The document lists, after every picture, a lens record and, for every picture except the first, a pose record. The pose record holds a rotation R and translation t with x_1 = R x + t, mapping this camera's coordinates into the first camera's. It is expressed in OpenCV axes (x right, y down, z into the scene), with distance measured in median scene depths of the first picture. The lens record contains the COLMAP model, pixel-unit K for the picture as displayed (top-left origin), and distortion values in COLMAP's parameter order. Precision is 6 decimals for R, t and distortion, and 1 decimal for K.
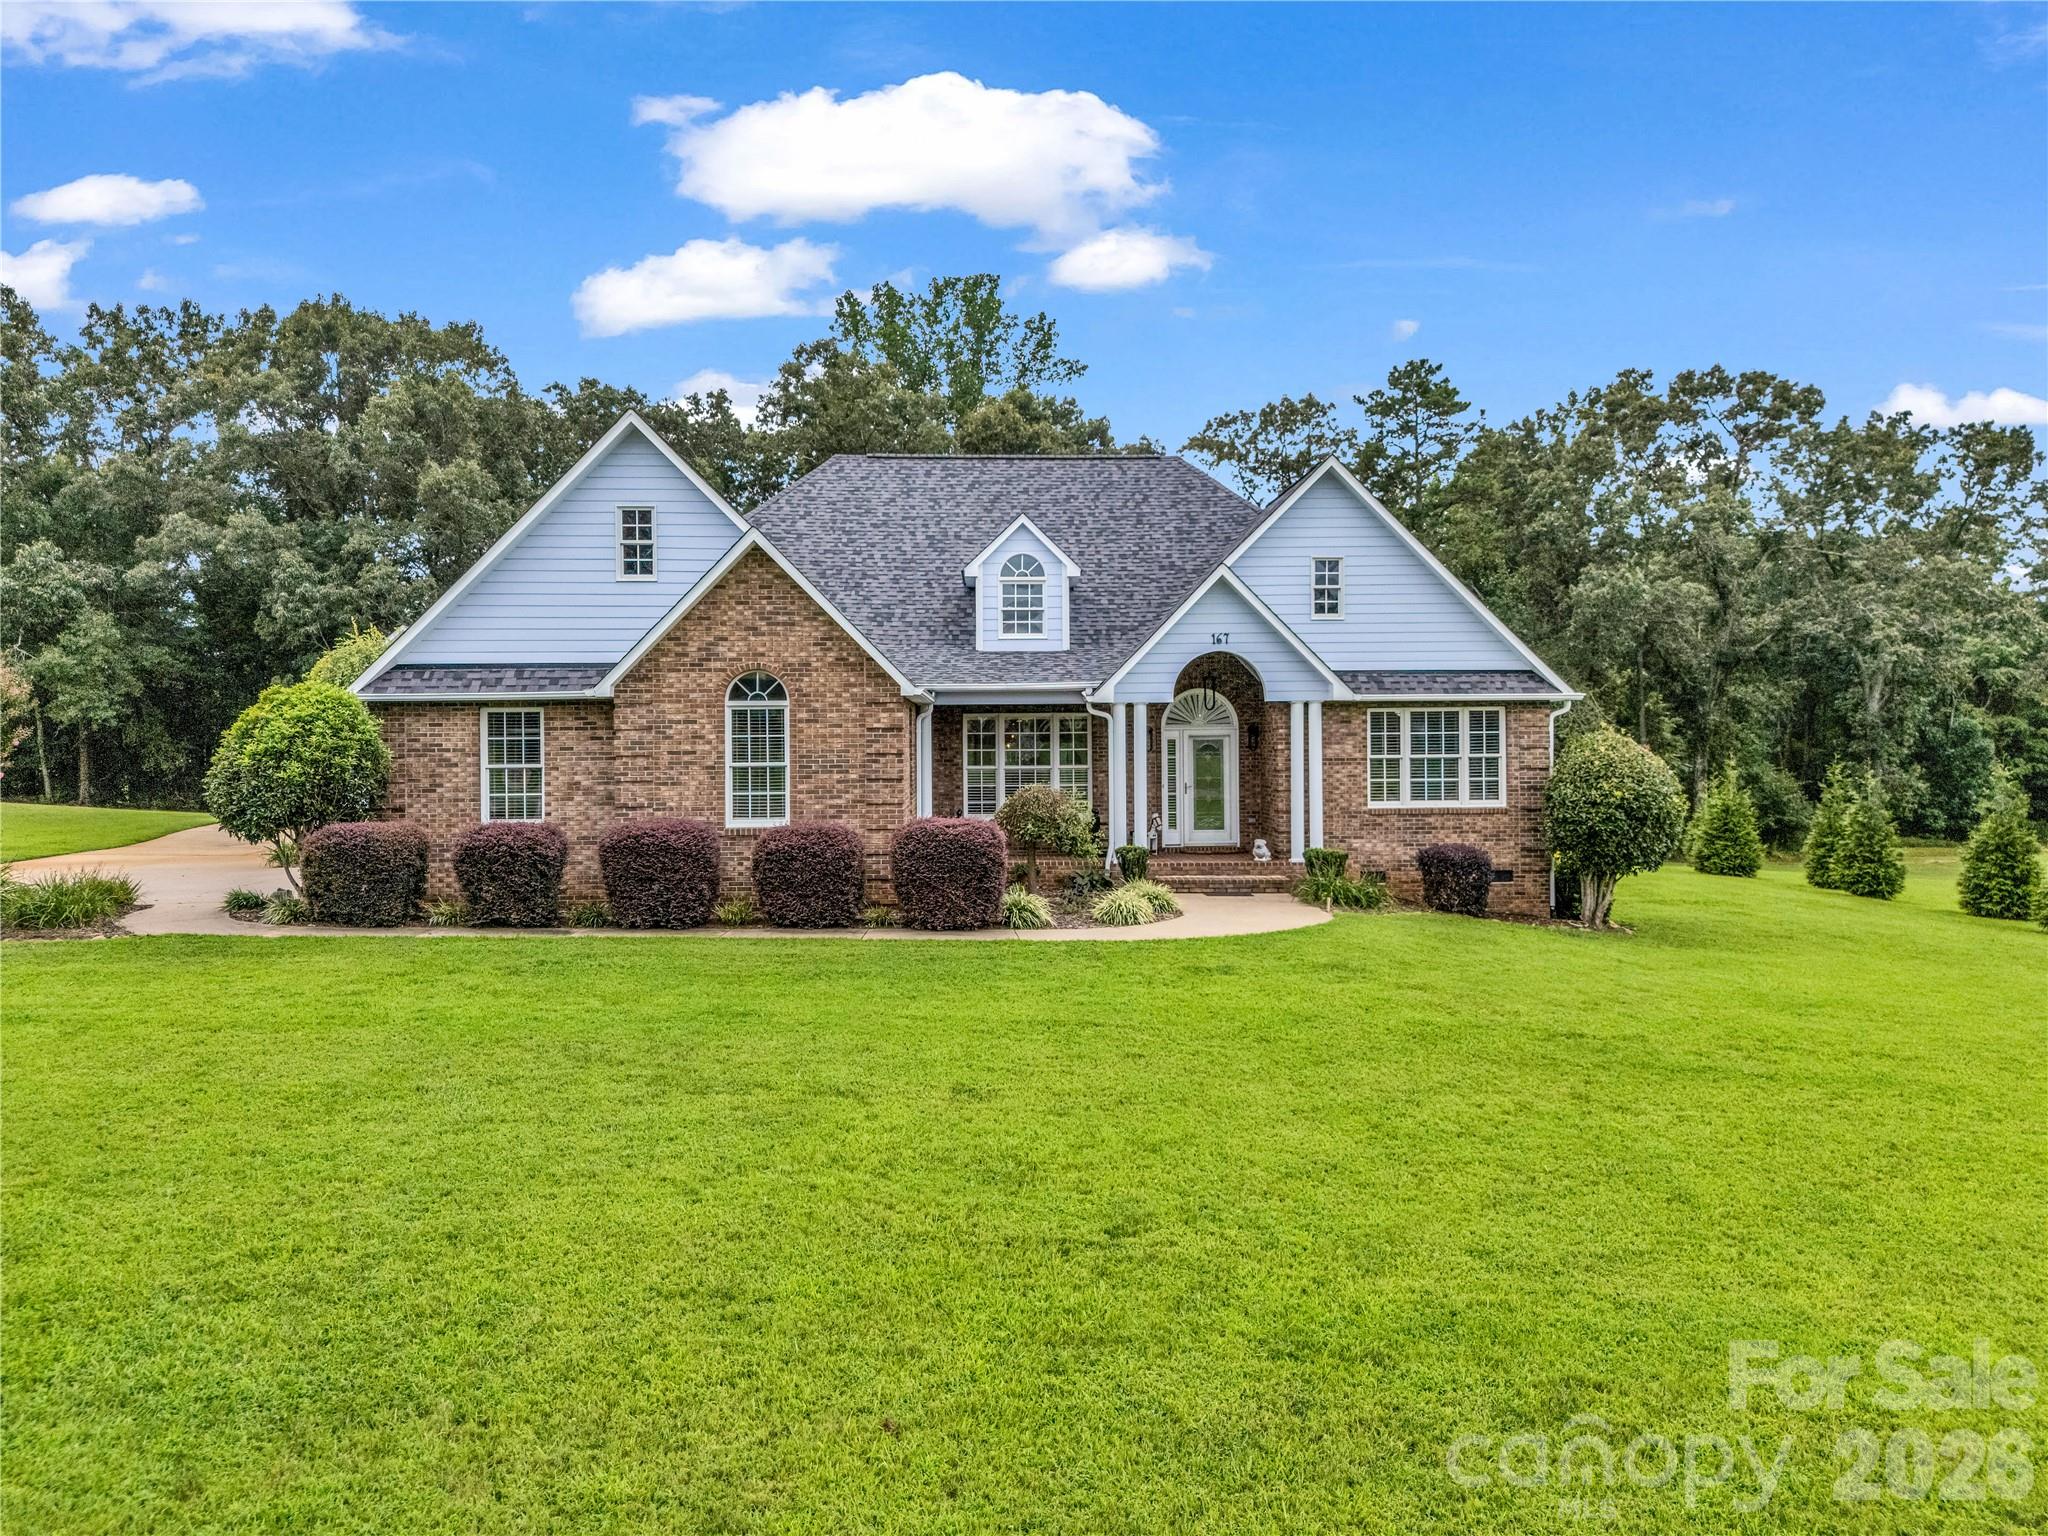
lens RADIAL K [[1540.0, 0, 1018.5], [0, 1540.0, 747.1], [0, 0, 1]] dist [0.098513, -0.102998]
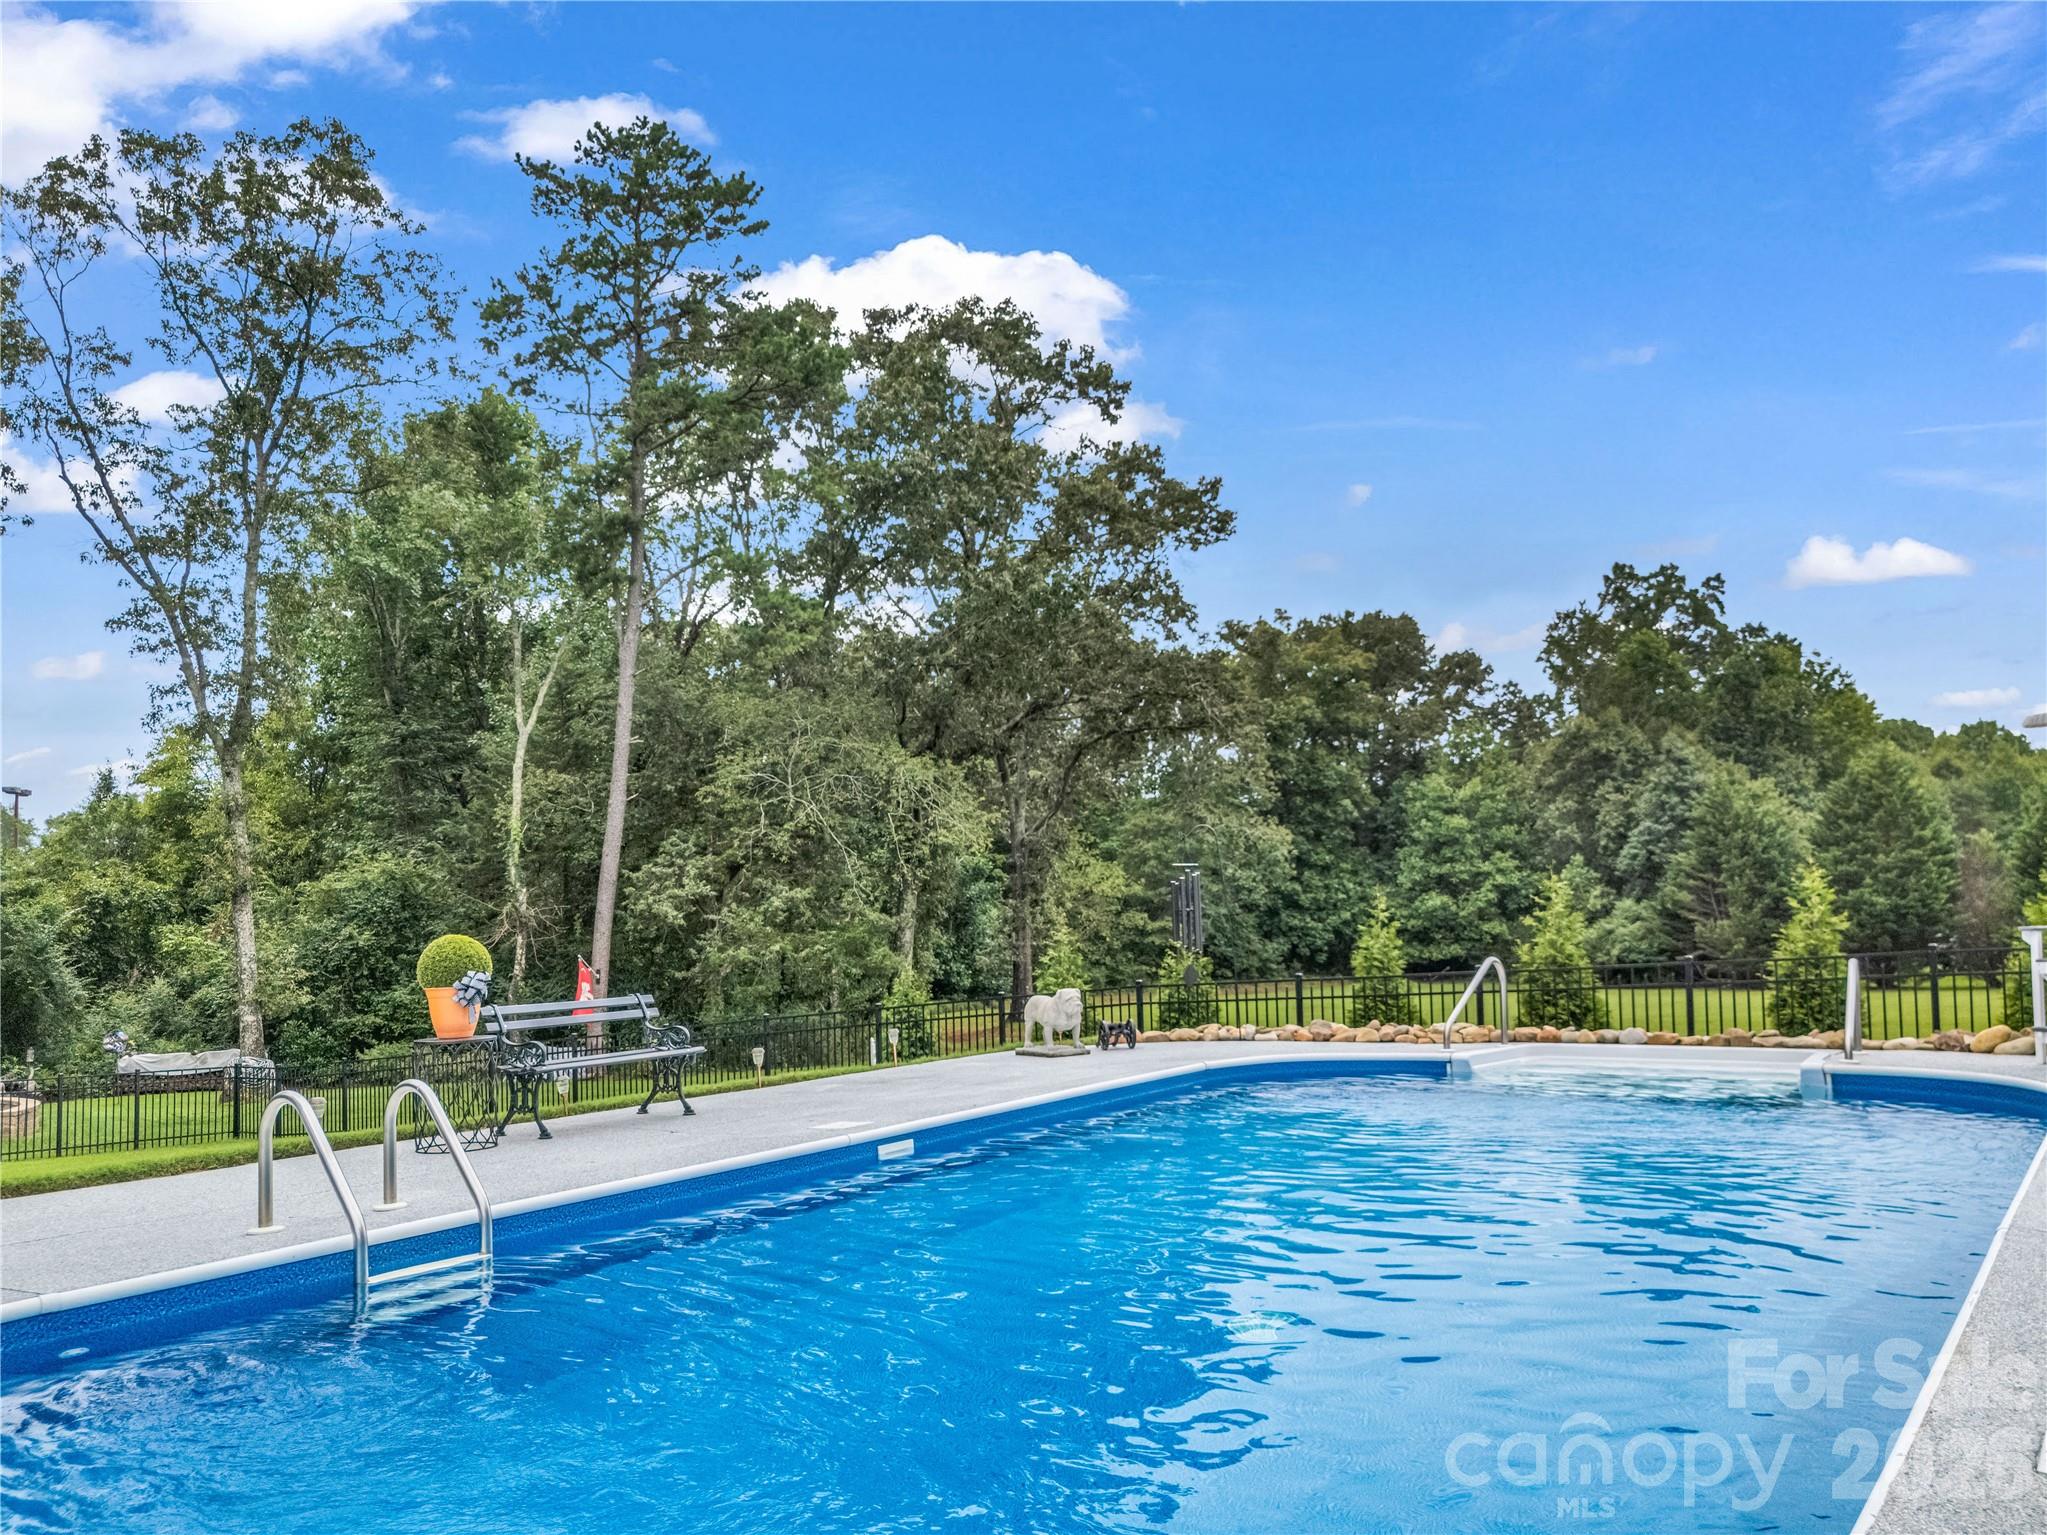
lens RADIAL K [[1603.2, 0, 1020.0], [0, 1603.2, 784.2], [0, 0, 1]] dist [0.076396, -0.118110]
pose [[0.613029, 0.047123, 0.788654, -0.234469], [0.028078, 0.996290, -0.081355, 0.049595], [-0.789561, 0.072016, 0.609432, 1.737606]]
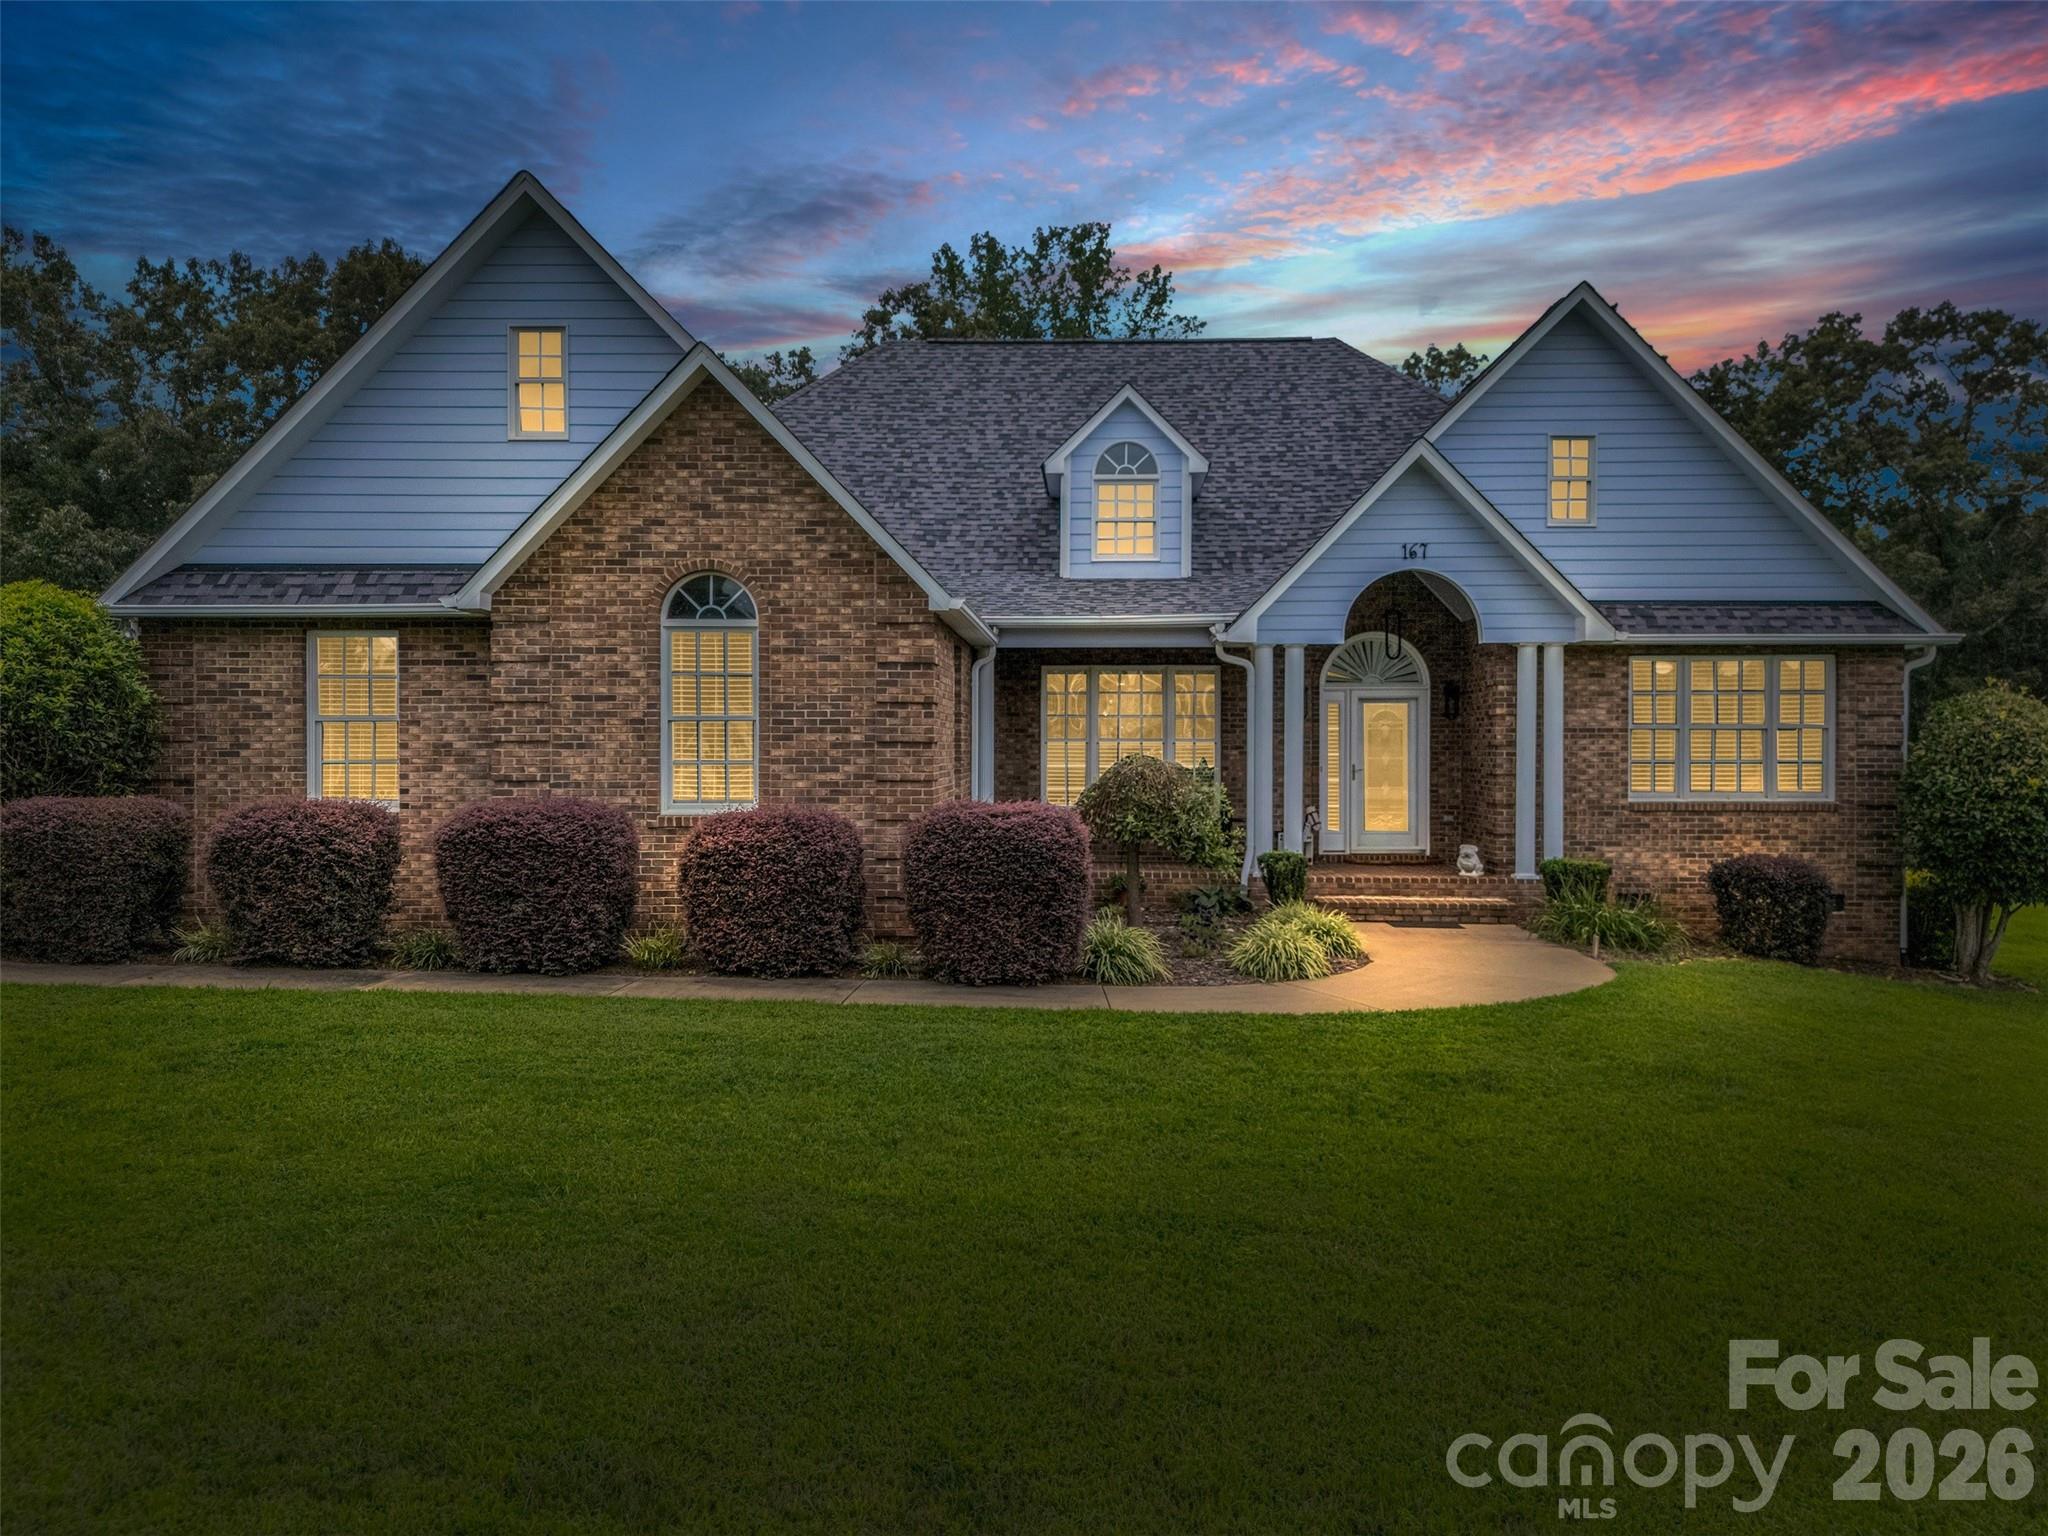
lens RADIAL K [[1548.8, 0, 1024.0], [0, 1548.8, 768.0], [0, 0, 1]] dist [0.085841, -0.098683]
pose [[0.997744, 0.009977, -0.066394, 0.004833], [-0.009242, 0.999893, 0.011369, 0.019675], [0.066501, -0.010729, 0.997729, 0.297176]]
